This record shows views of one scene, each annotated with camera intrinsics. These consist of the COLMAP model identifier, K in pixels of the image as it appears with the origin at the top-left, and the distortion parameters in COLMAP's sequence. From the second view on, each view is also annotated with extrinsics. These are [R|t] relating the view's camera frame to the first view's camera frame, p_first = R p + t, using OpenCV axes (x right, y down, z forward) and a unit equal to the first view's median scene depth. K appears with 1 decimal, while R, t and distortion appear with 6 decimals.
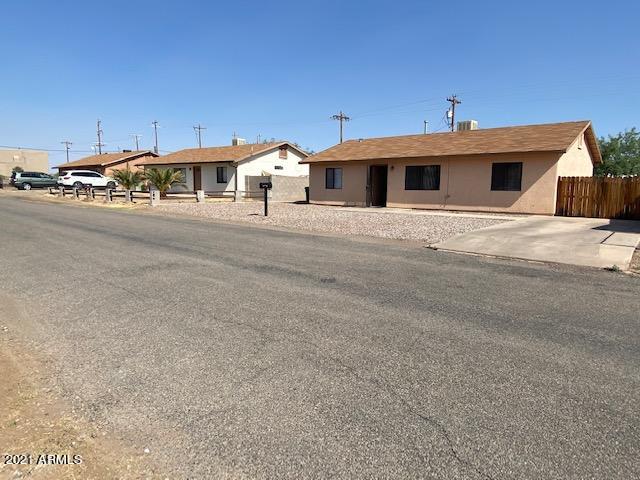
lens RADIAL K [[406.2, 0, 320.0], [0, 406.2, 240.0], [0, 0, 1]] dist [0.006073, -0.001417]
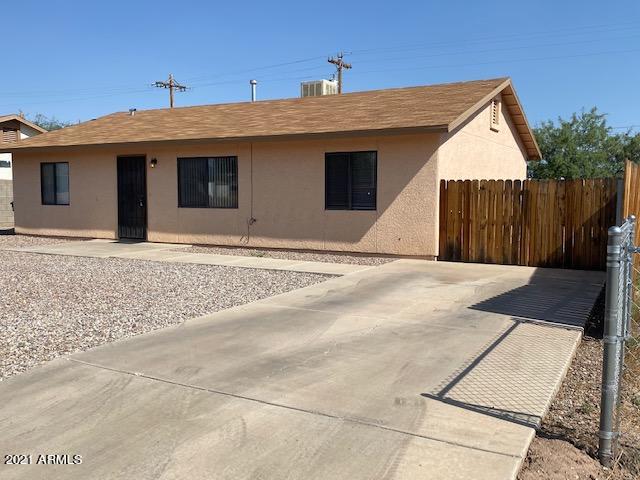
lens RADIAL K [[582.7, 0, 320.0], [0, 582.7, 240.0], [0, 0, 1]] dist [0.049768, -0.001506]
pose [[0.980698, -0.017451, 0.194749, 0.251811], [0.028629, 0.998091, -0.054729, -0.040862], [-0.193422, 0.059248, 0.979325, 0.283718]]
